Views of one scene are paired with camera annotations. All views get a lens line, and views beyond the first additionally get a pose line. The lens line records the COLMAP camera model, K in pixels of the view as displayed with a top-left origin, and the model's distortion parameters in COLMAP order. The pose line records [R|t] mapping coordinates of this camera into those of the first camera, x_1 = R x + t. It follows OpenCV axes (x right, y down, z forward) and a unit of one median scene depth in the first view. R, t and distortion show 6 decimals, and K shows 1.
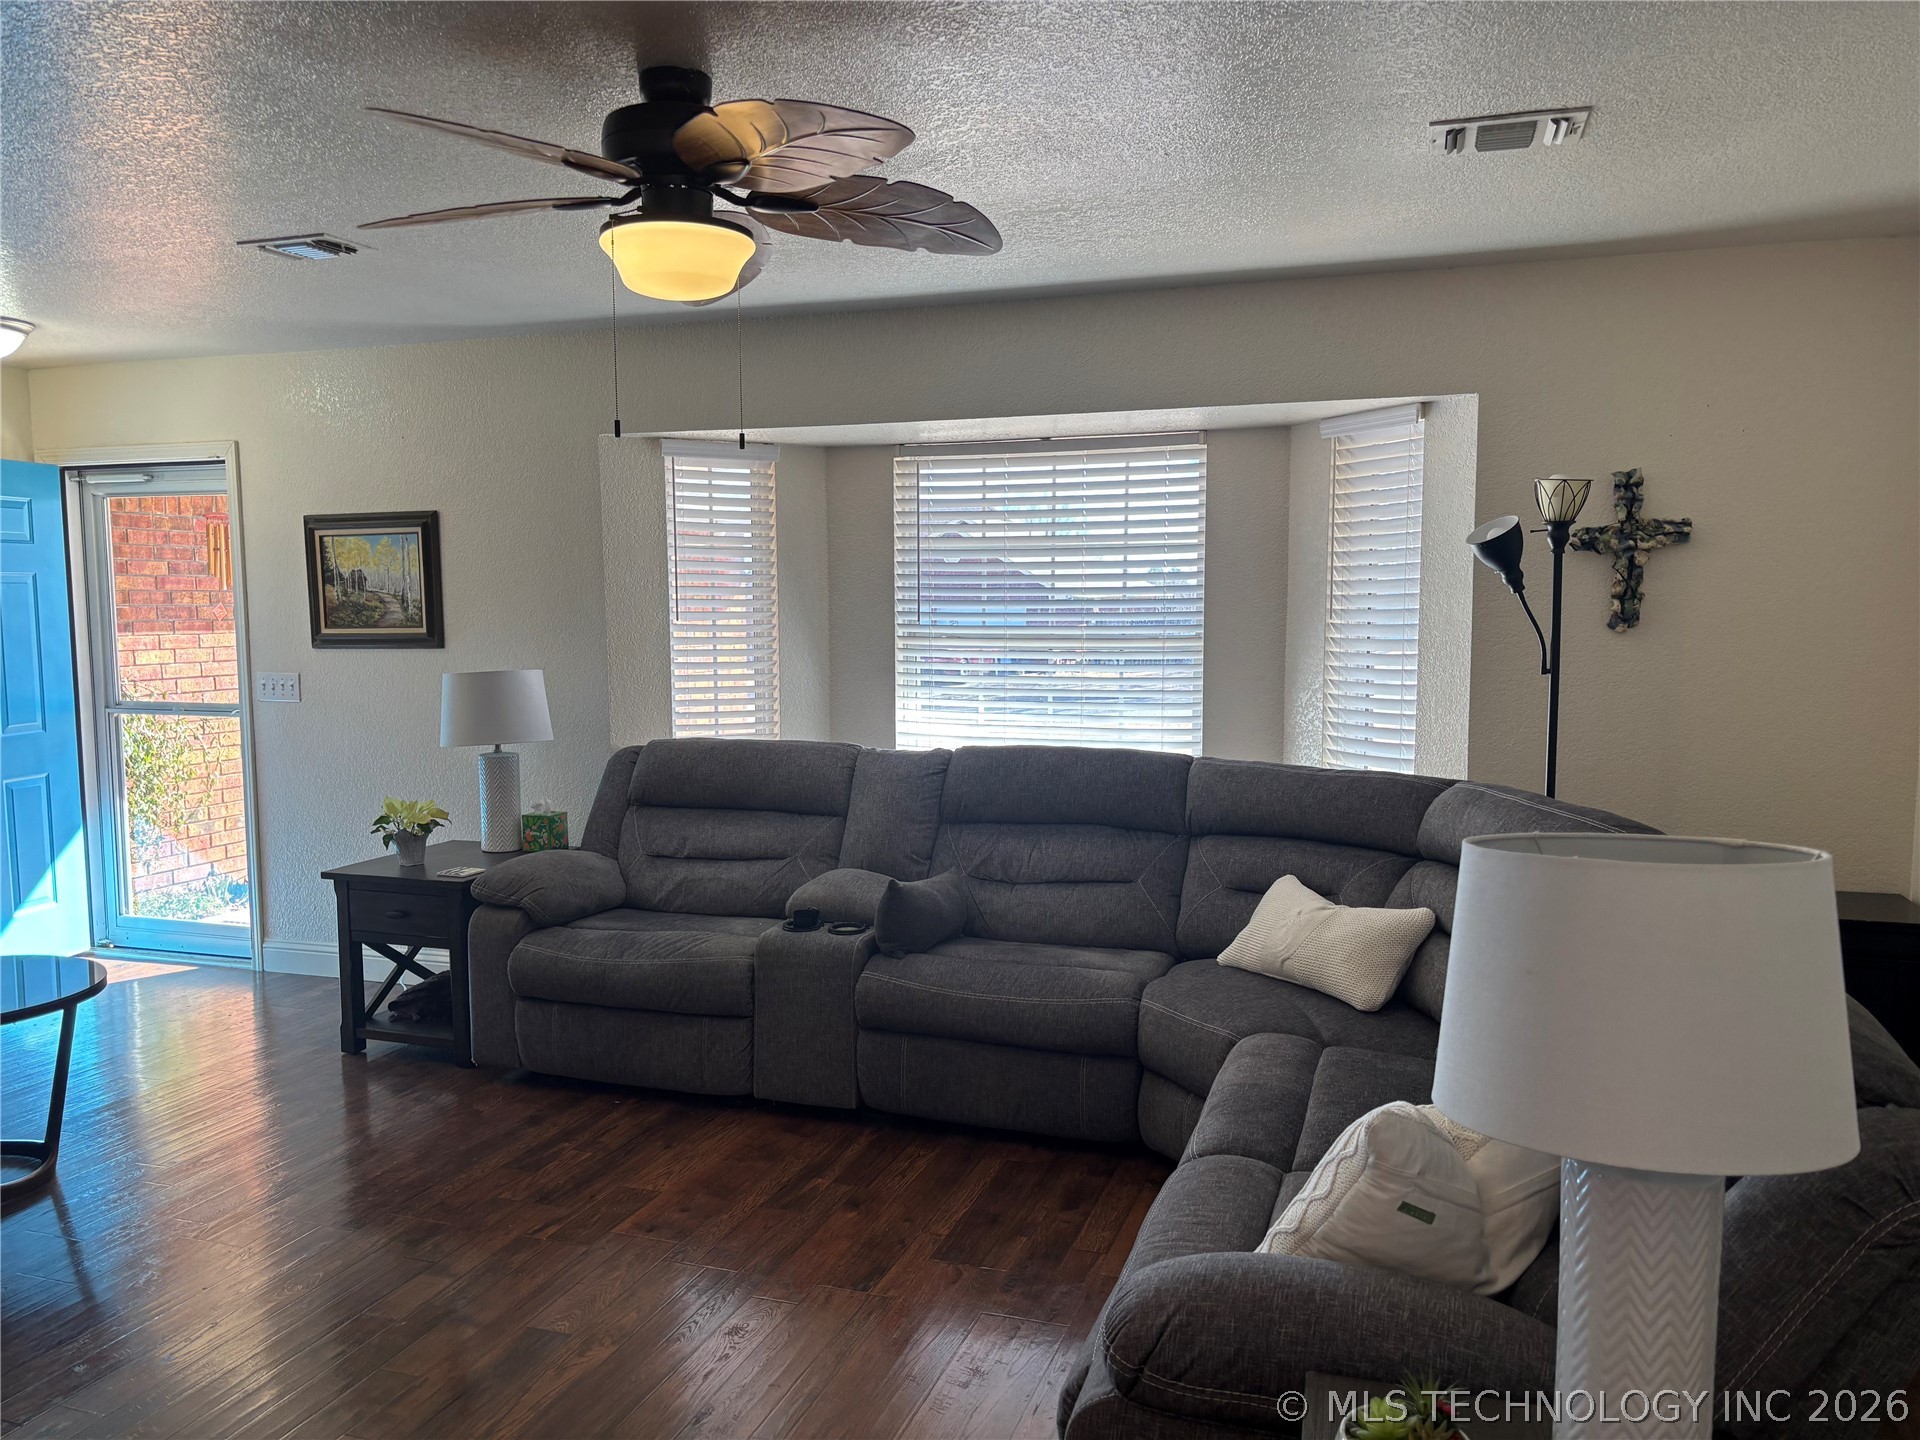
lens RADIAL K [[1448.7, 0, 948.0], [0, 1448.7, 709.2], [0, 0, 1]] dist [0.046203, -0.046817]
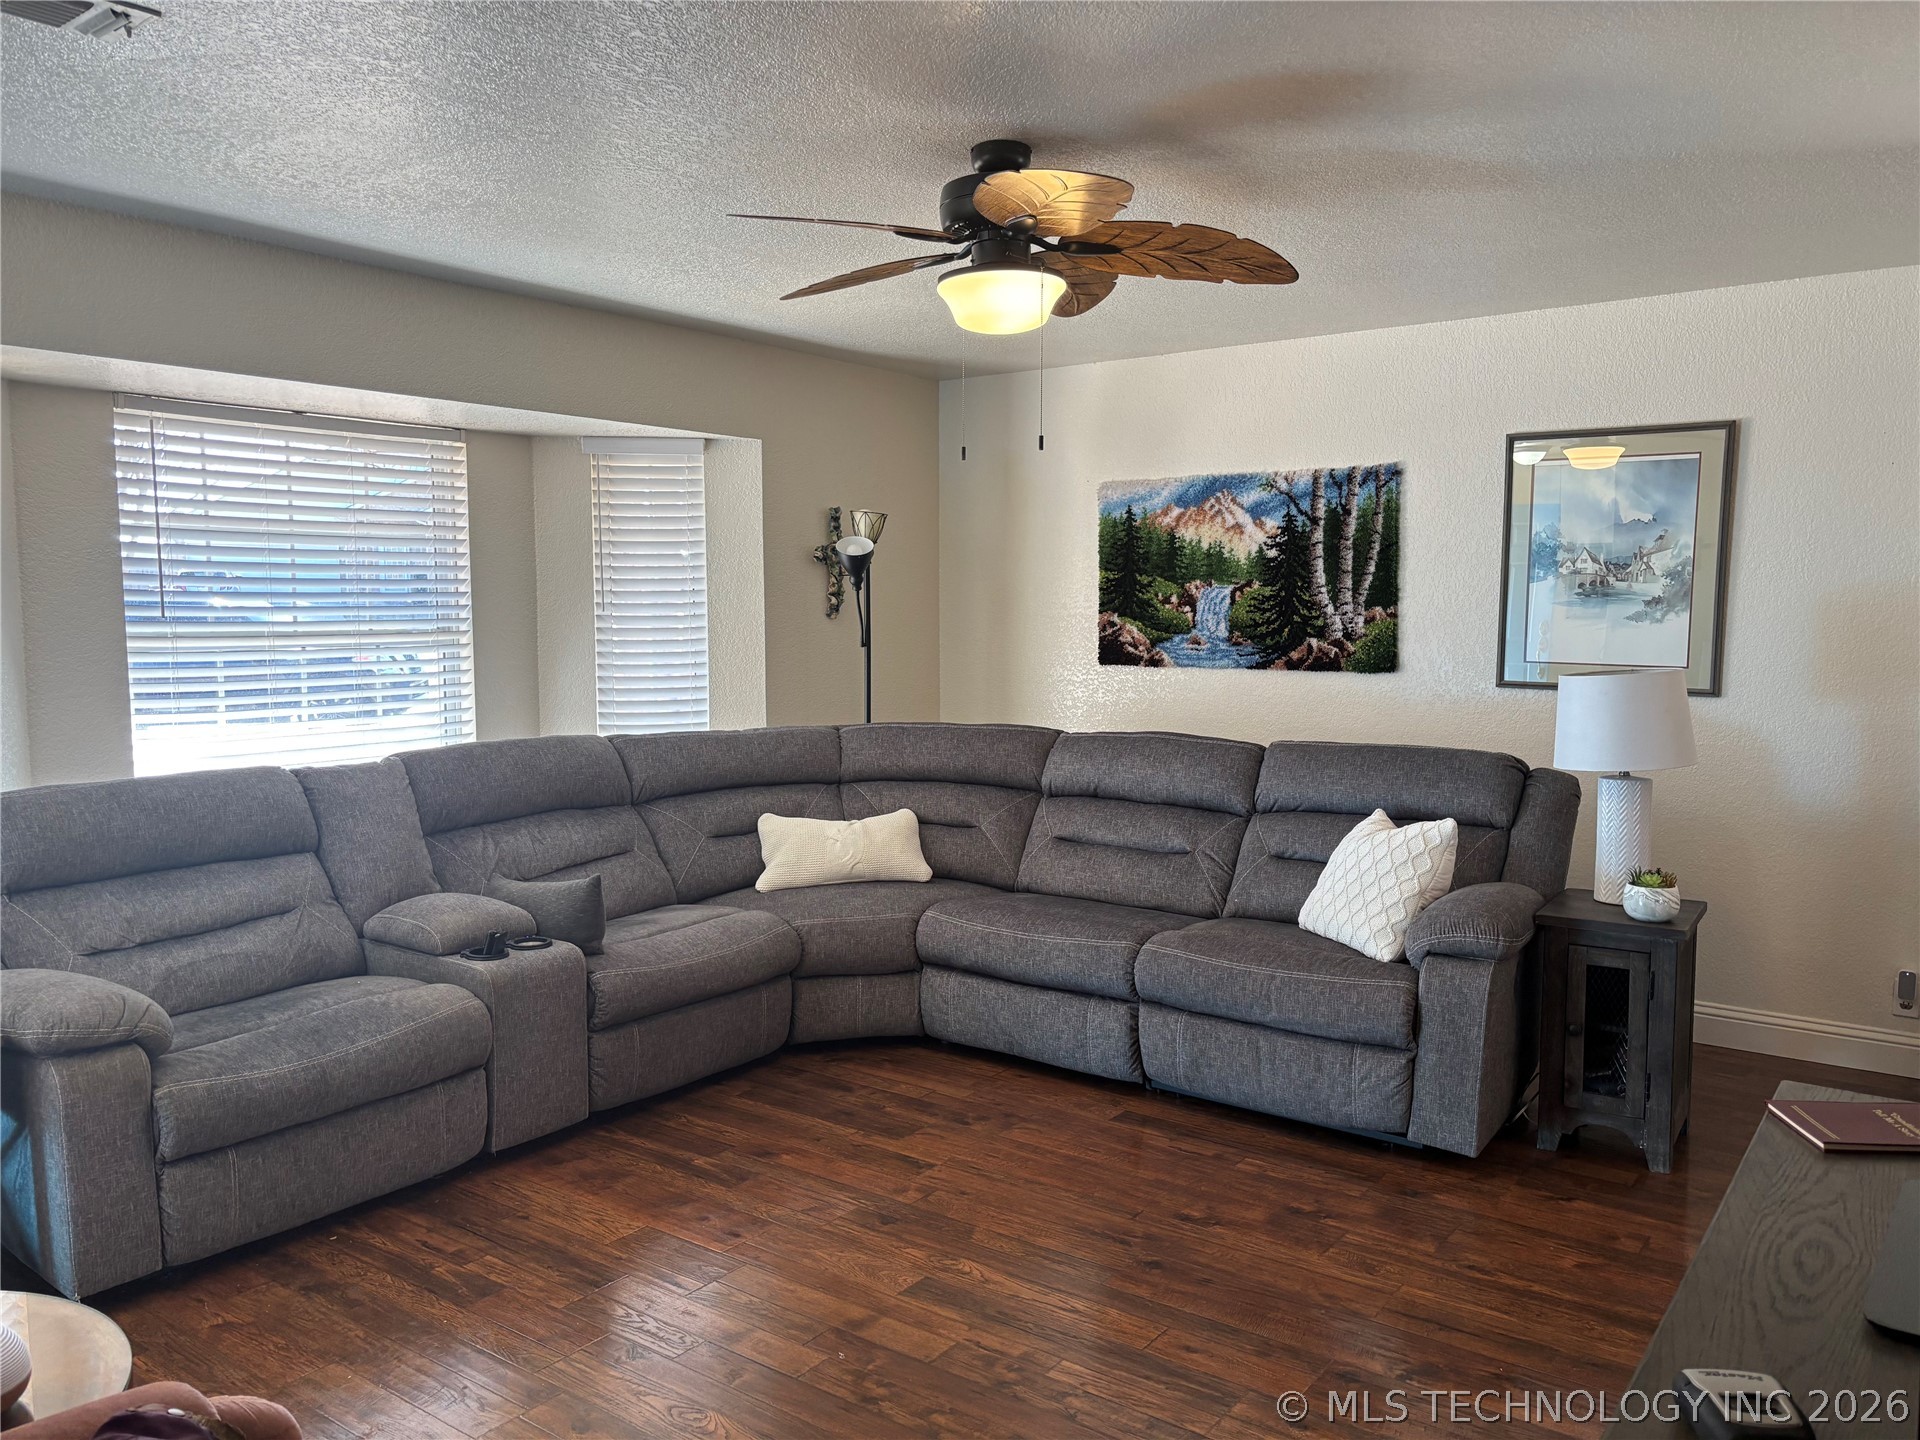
lens RADIAL K [[1448.7, 0, 956.0], [0, 1448.7, 735.2], [0, 0, 1]] dist [0.046203, -0.046817]
pose [[0.296811, -0.085181, 0.951129, -0.745874], [0.072736, 0.995137, 0.066424, -0.020930], [-0.952162, 0.049466, 0.301564, 0.386143]]
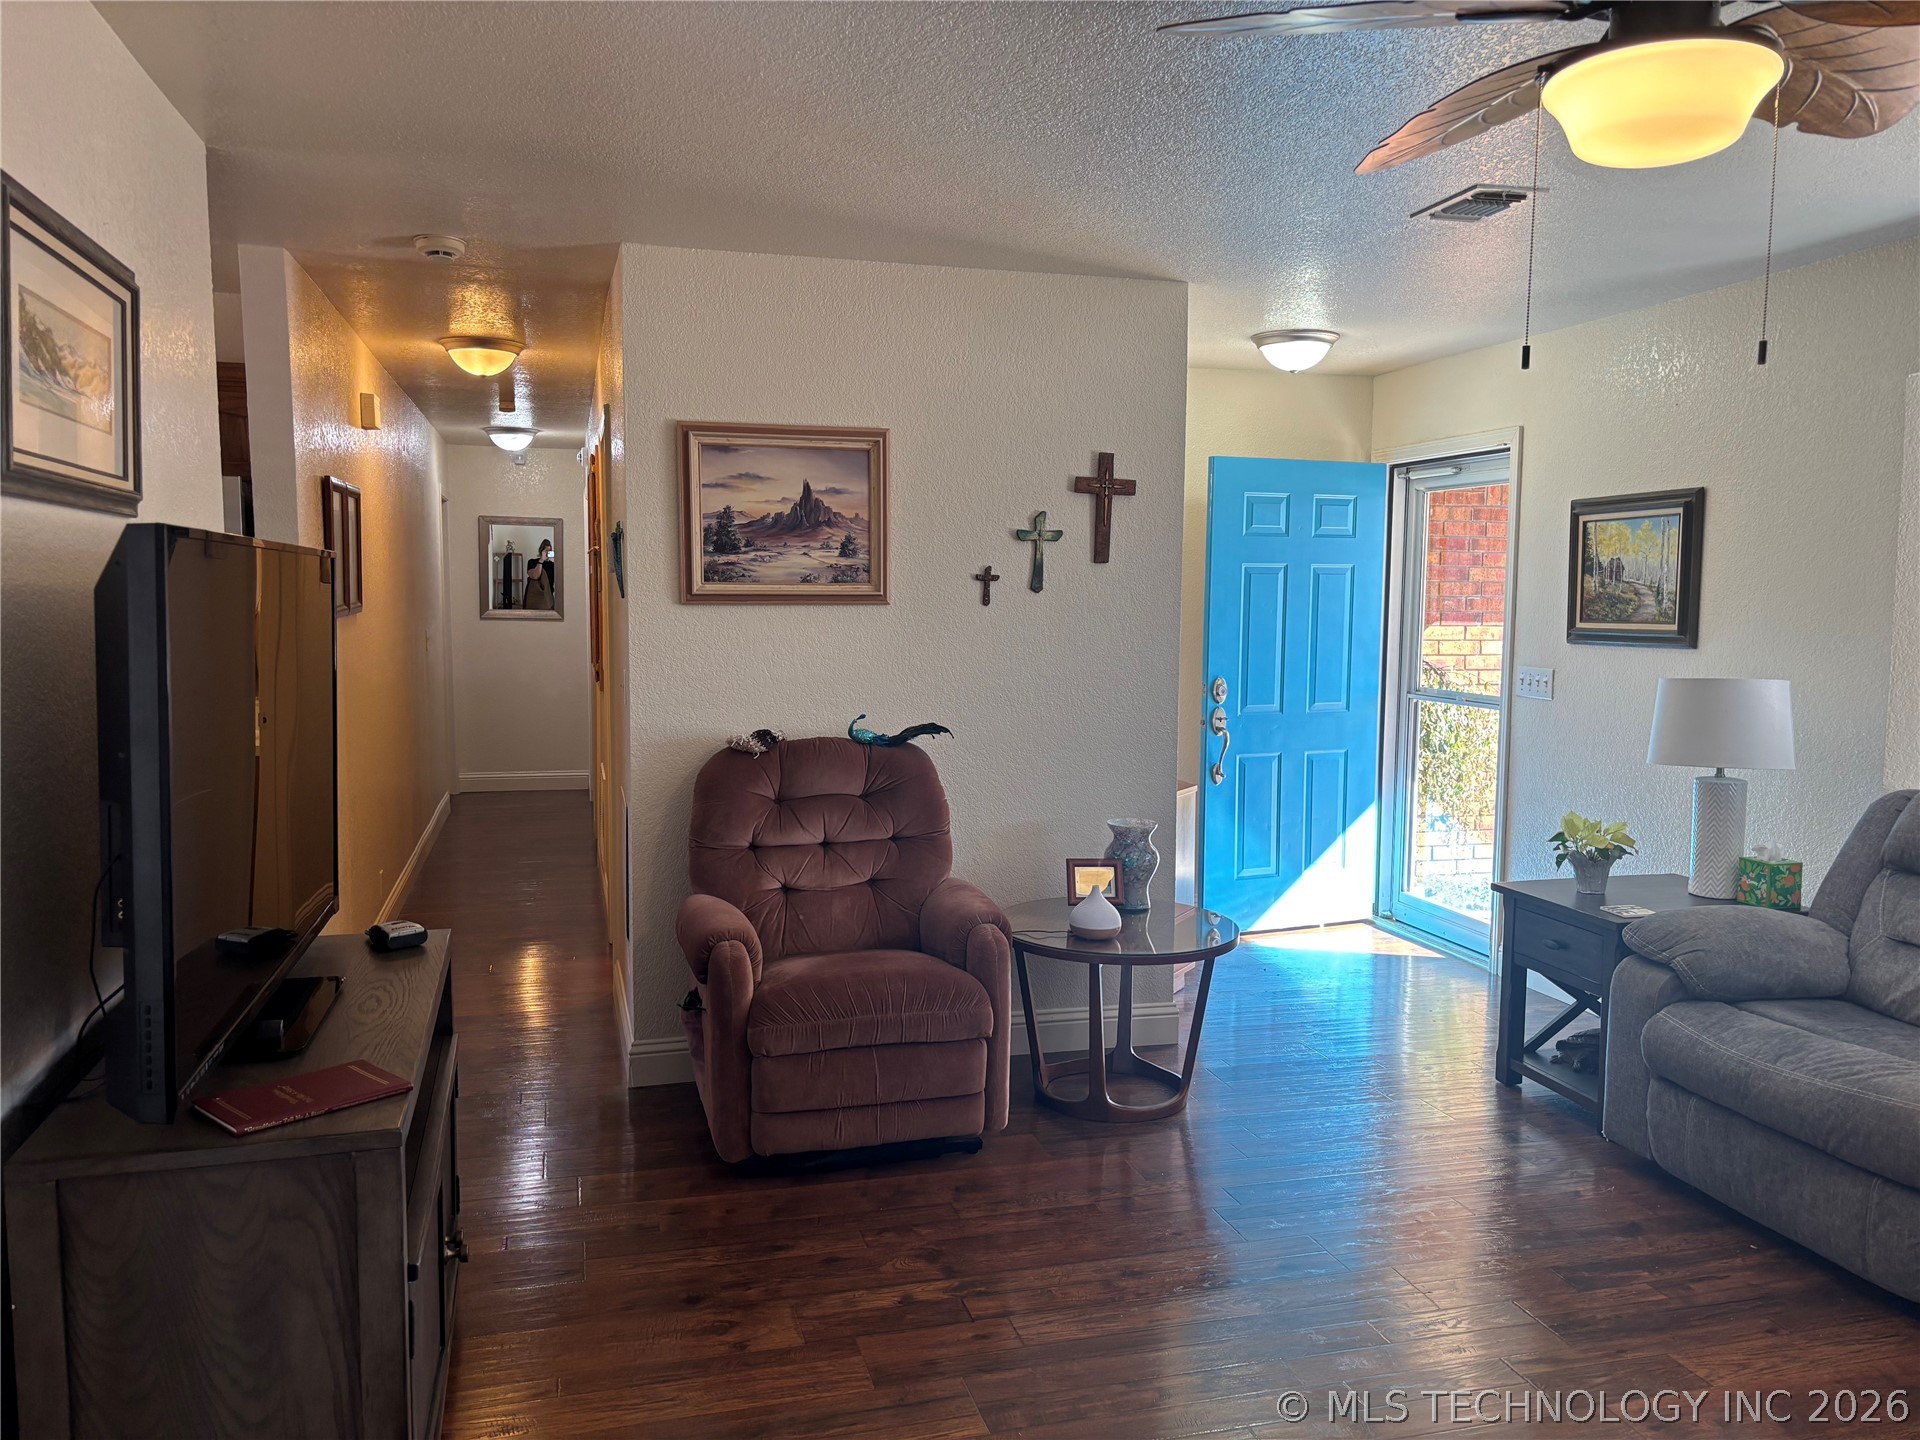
lens RADIAL K [[1448.7, 0, 963.4], [0, 1448.7, 712.3], [0, 0, 1]] dist [0.046203, -0.046817]
pose [[0.568213, 0.078982, -0.819082, 0.128982], [-0.074775, 0.996221, 0.044190, -0.012087], [0.819477, 0.036137, 0.571971, 0.183448]]
